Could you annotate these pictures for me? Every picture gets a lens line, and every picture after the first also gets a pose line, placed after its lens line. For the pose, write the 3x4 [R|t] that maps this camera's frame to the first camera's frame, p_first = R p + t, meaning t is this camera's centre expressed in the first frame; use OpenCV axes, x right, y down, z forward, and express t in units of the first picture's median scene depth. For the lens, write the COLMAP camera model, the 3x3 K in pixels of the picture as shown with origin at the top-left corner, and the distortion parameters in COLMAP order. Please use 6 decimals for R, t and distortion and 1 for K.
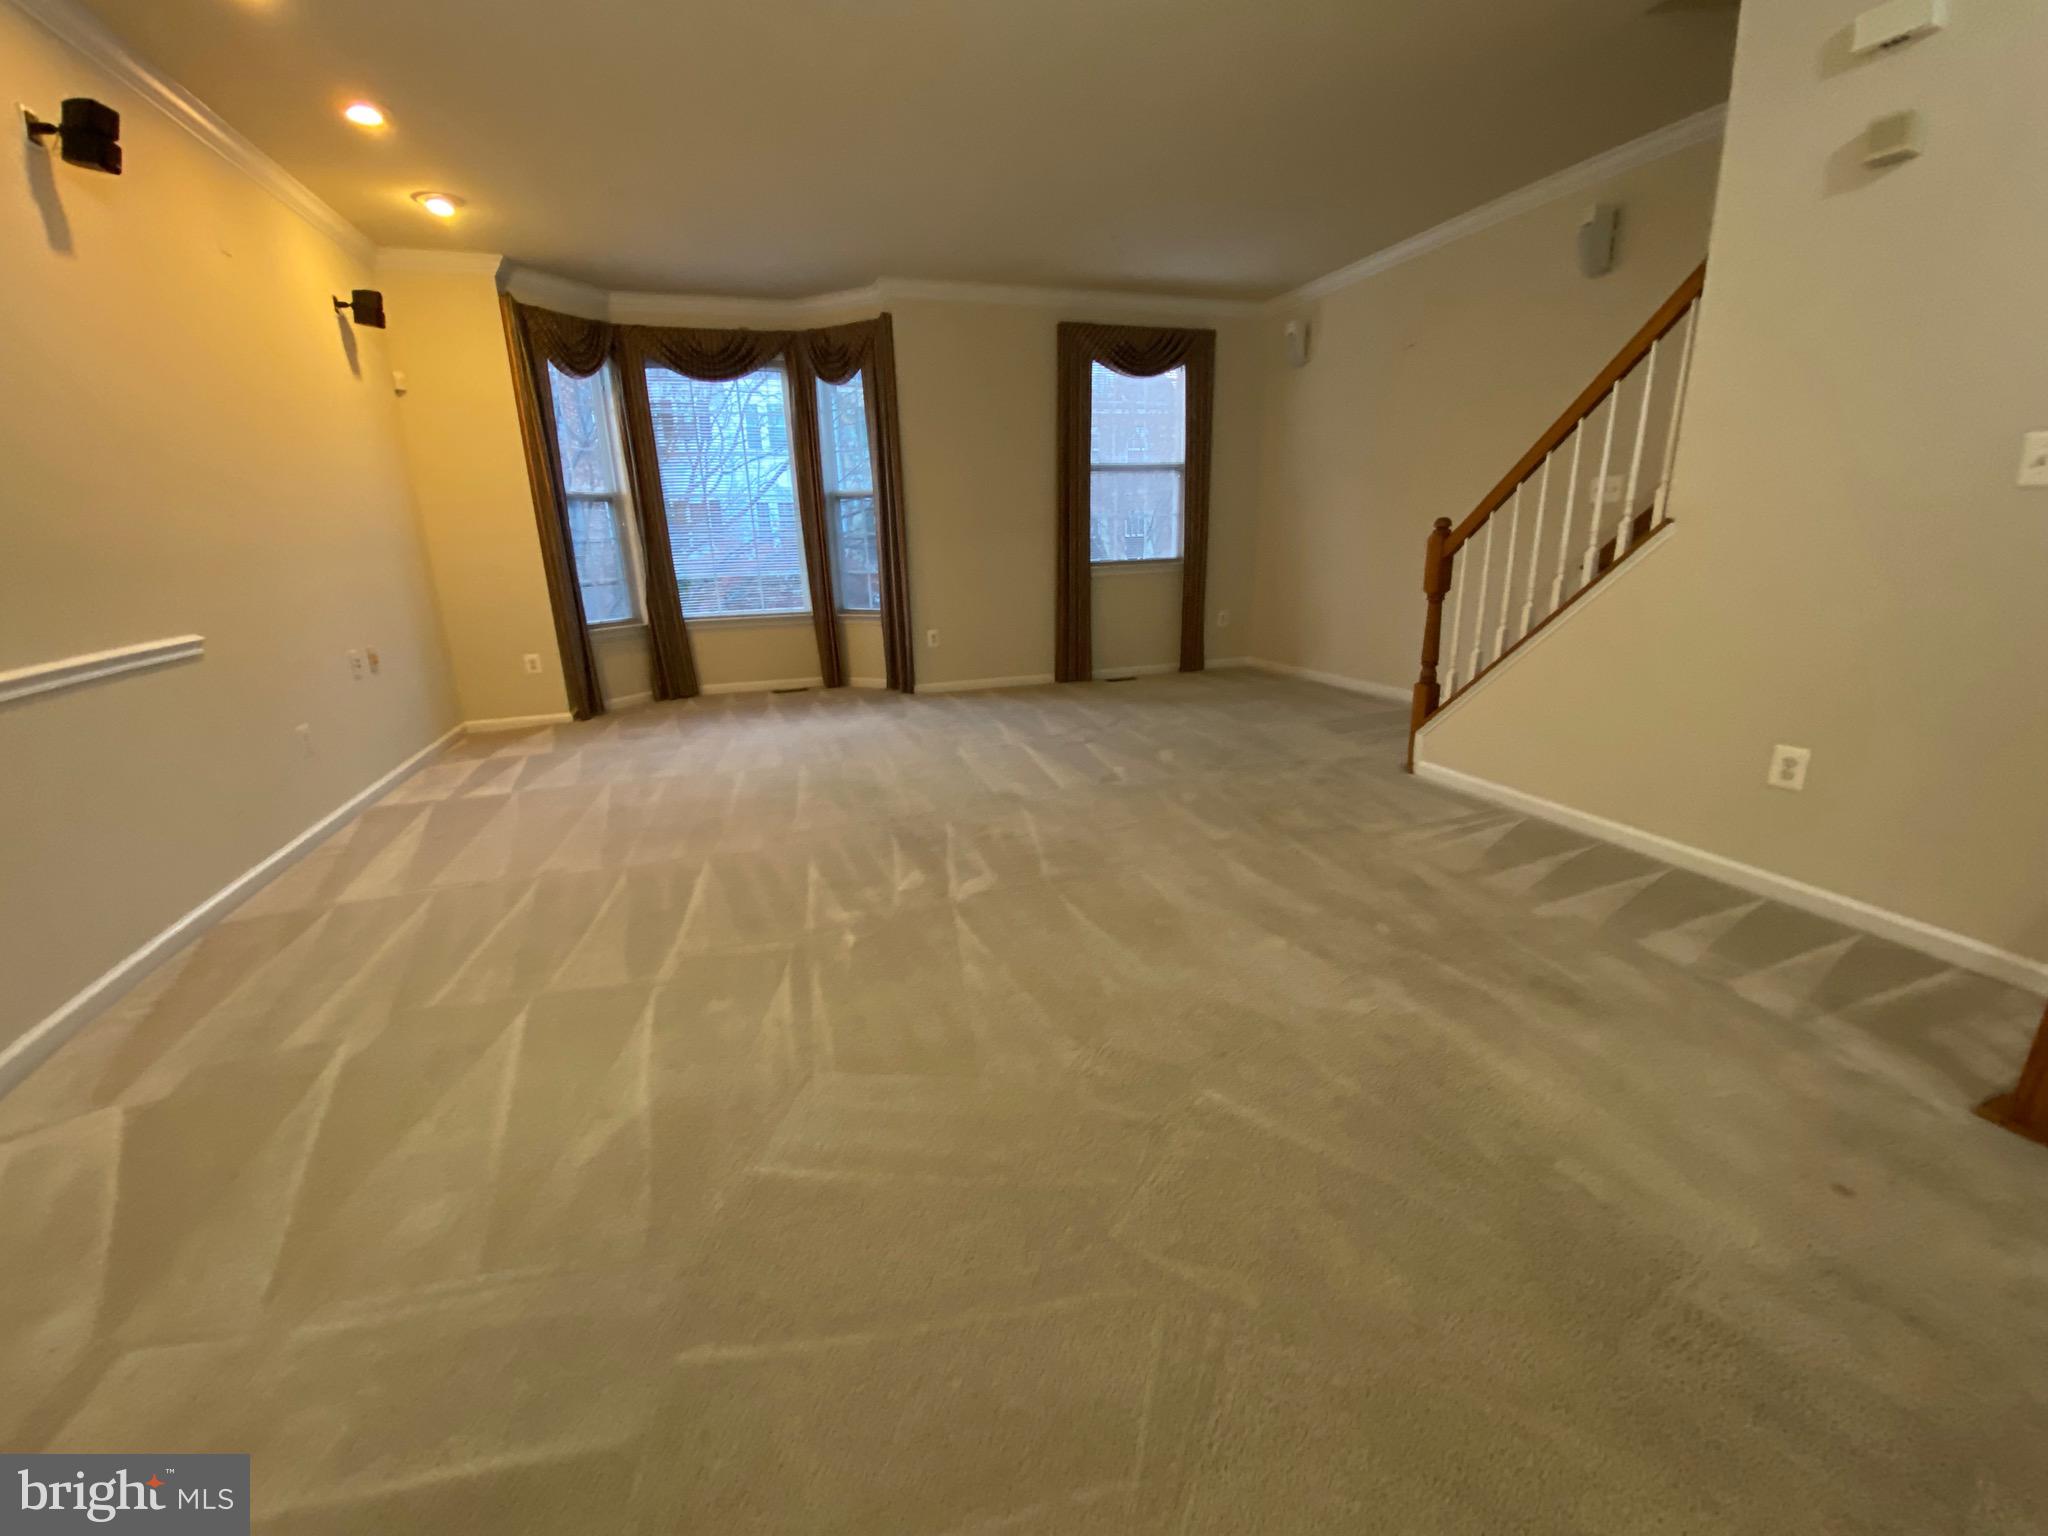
lens RADIAL K [[834.3, 0, 1024.0], [0, 834.3, 768.0], [0, 0, 1]] dist [0.020121, -0.020797]
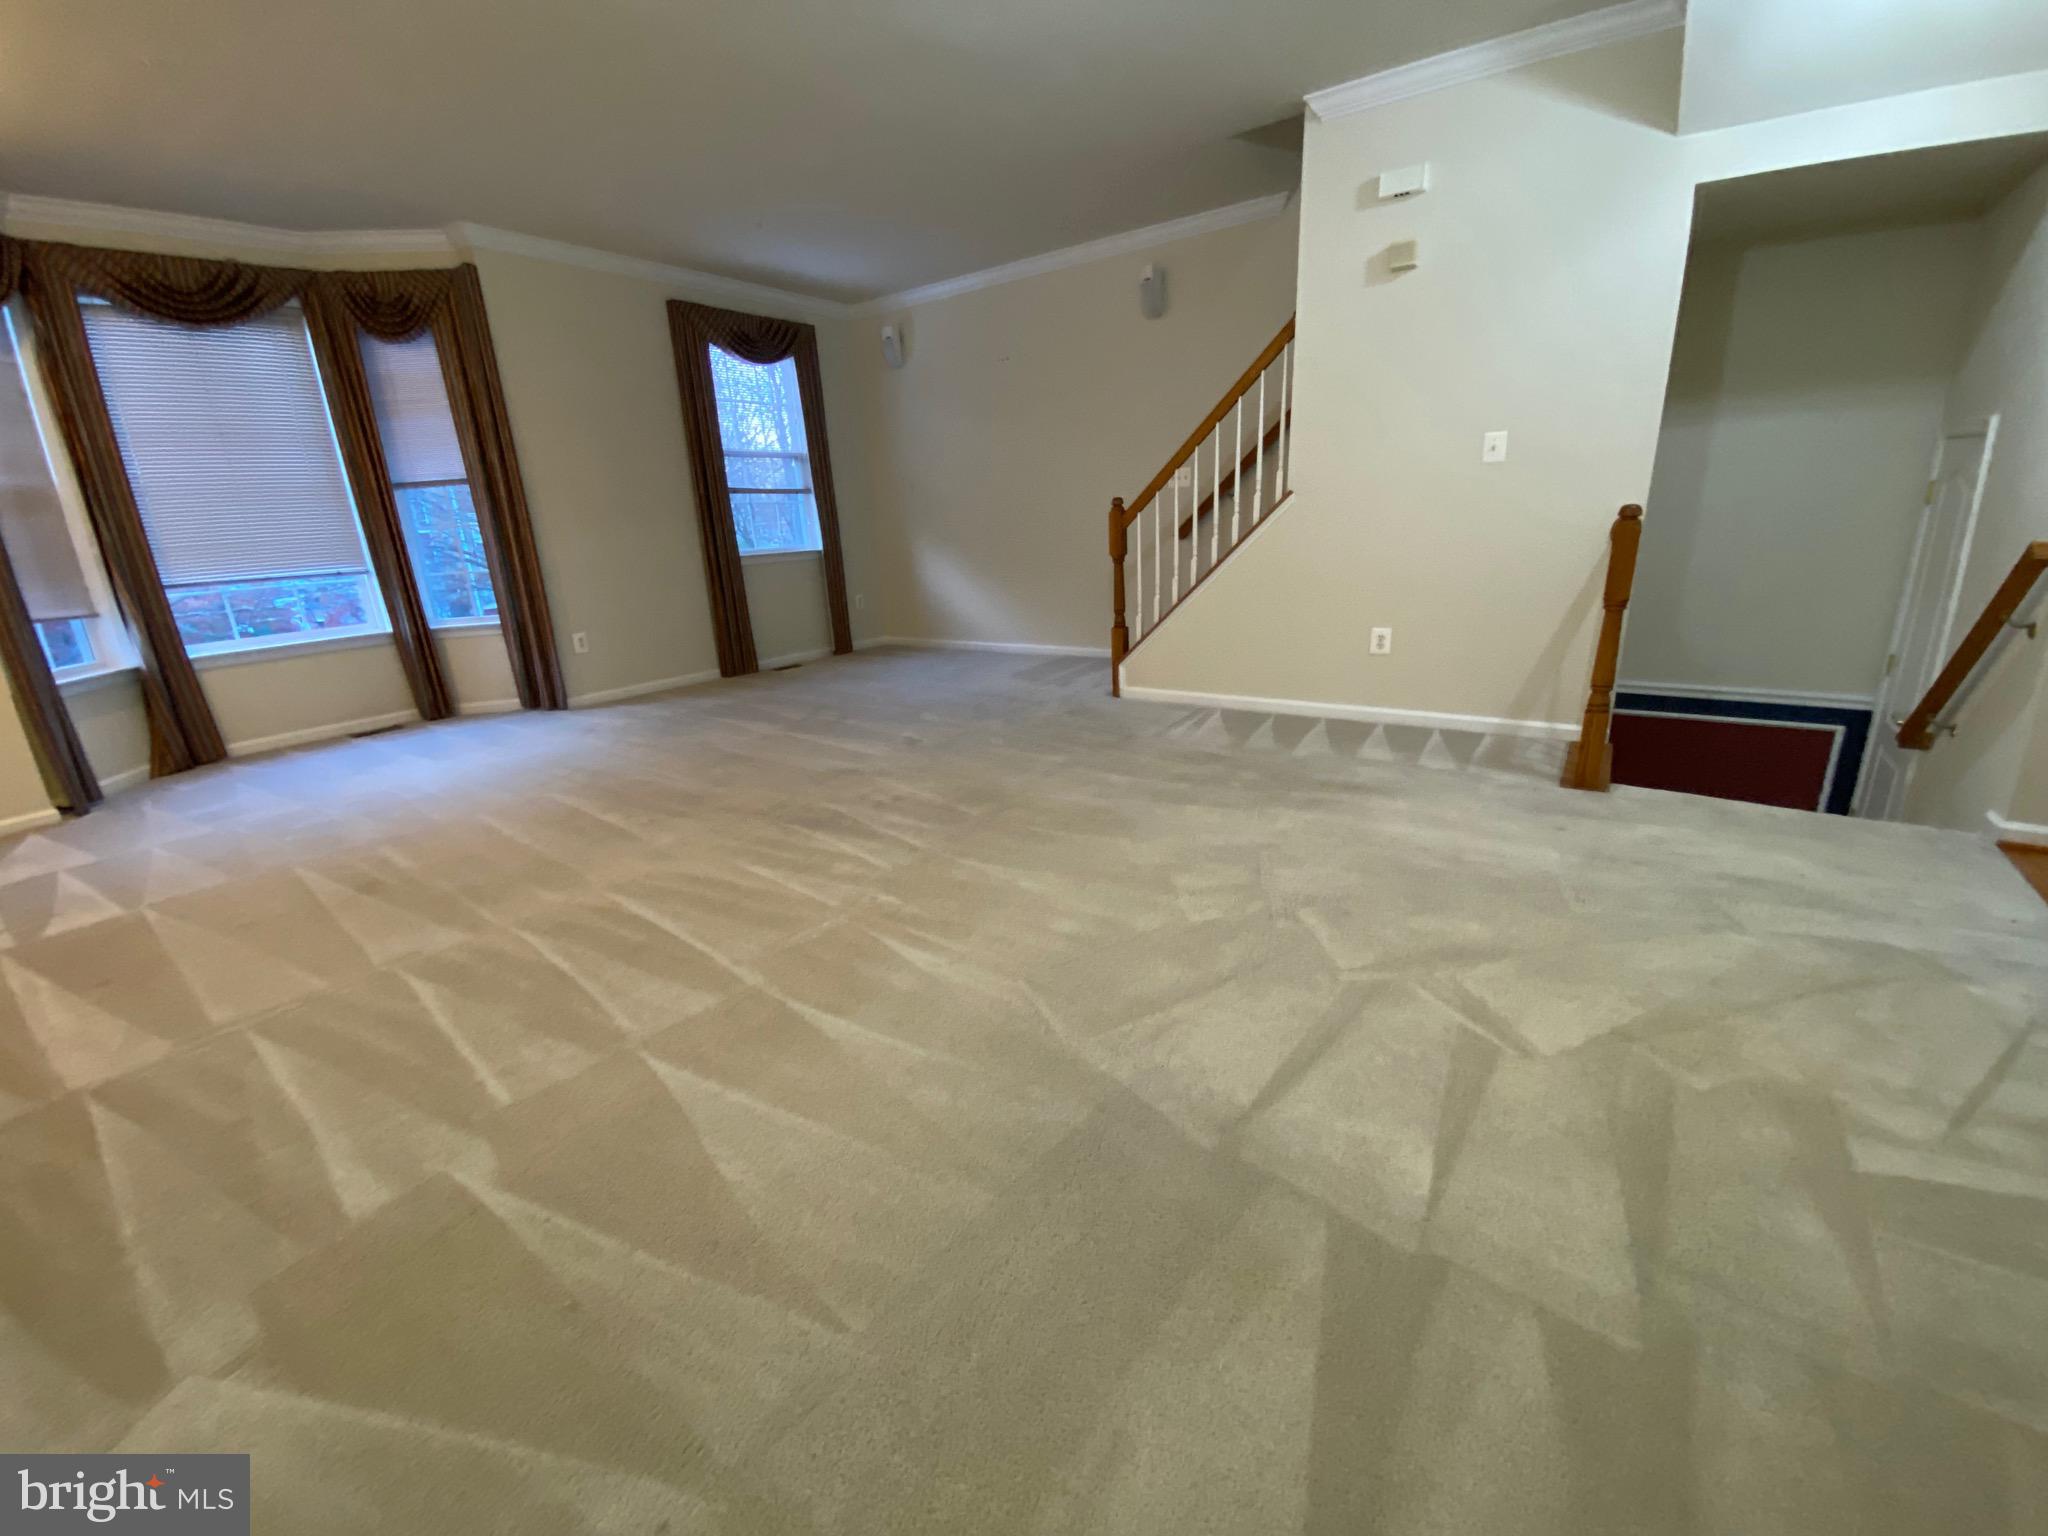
lens RADIAL K [[817.6, 0, 1028.8], [0, 817.6, 772.3], [0, 0, 1]] dist [0.024762, -0.019895]
pose [[0.810243, -0.191542, 0.553912, -0.376201], [0.184126, 0.980428, 0.069698, 0.006681], [-0.556421, 0.045517, 0.829653, 0.032292]]
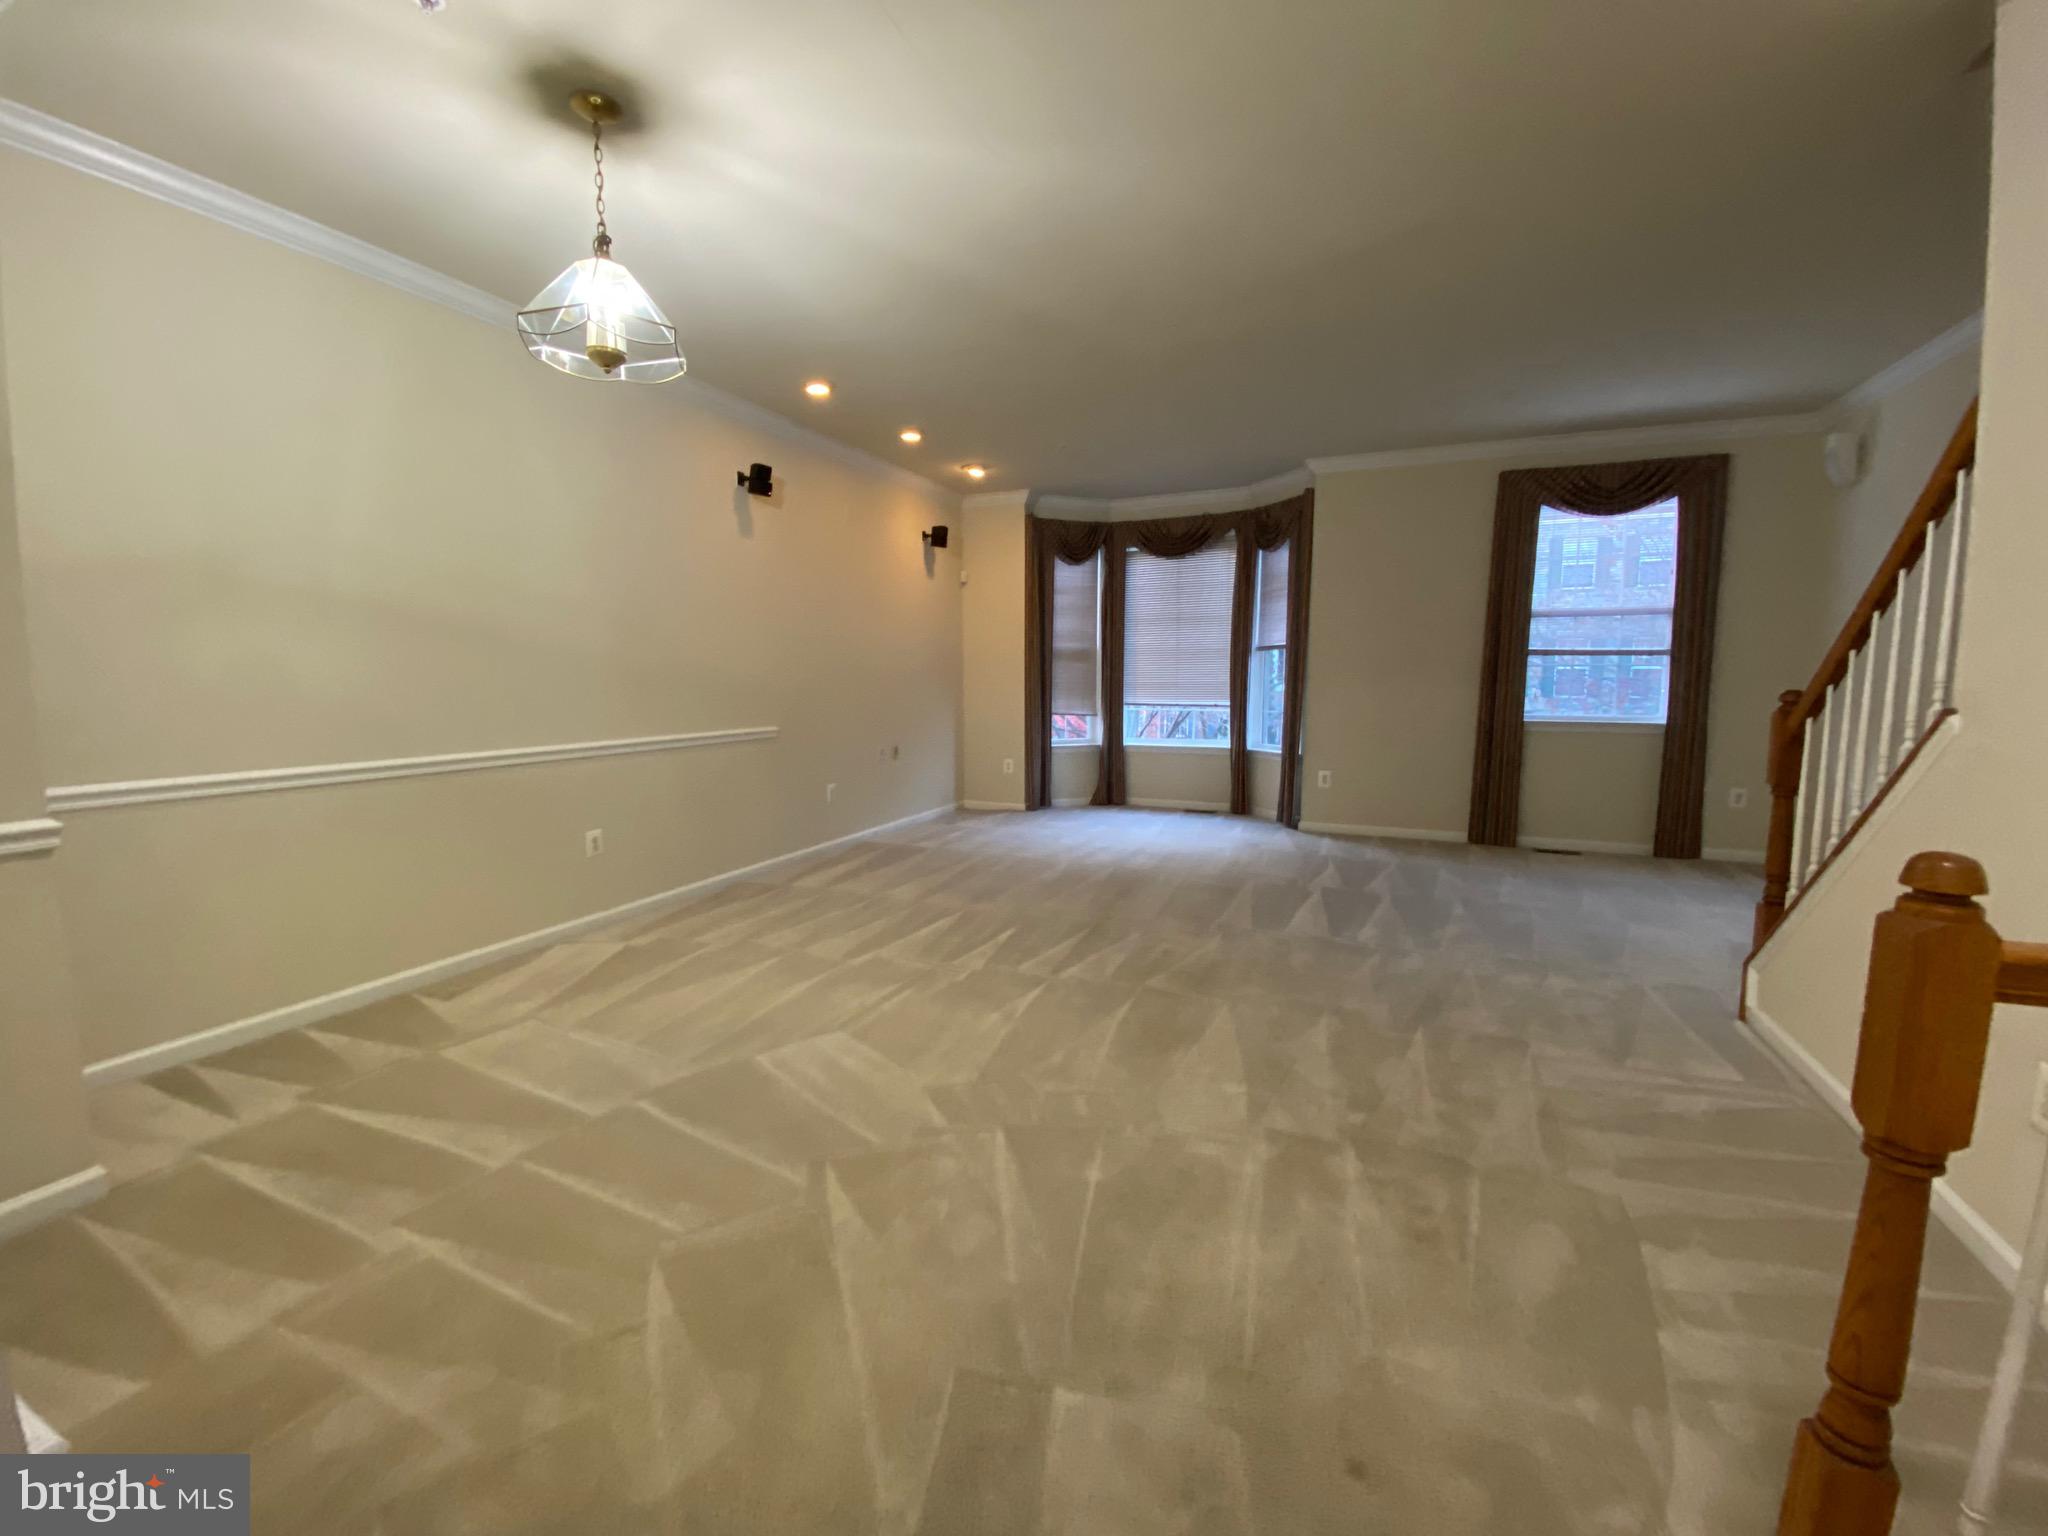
lens RADIAL K [[830.9, 0, 1014.6], [0, 830.9, 769.3], [0, 0, 1]] dist [0.016670, -0.019836]
pose [[0.739156, 0.100393, -0.666010, 0.457256], [-0.197732, 0.977602, -0.072087, -0.030144], [0.643856, 0.184975, 0.742451, -0.009107]]
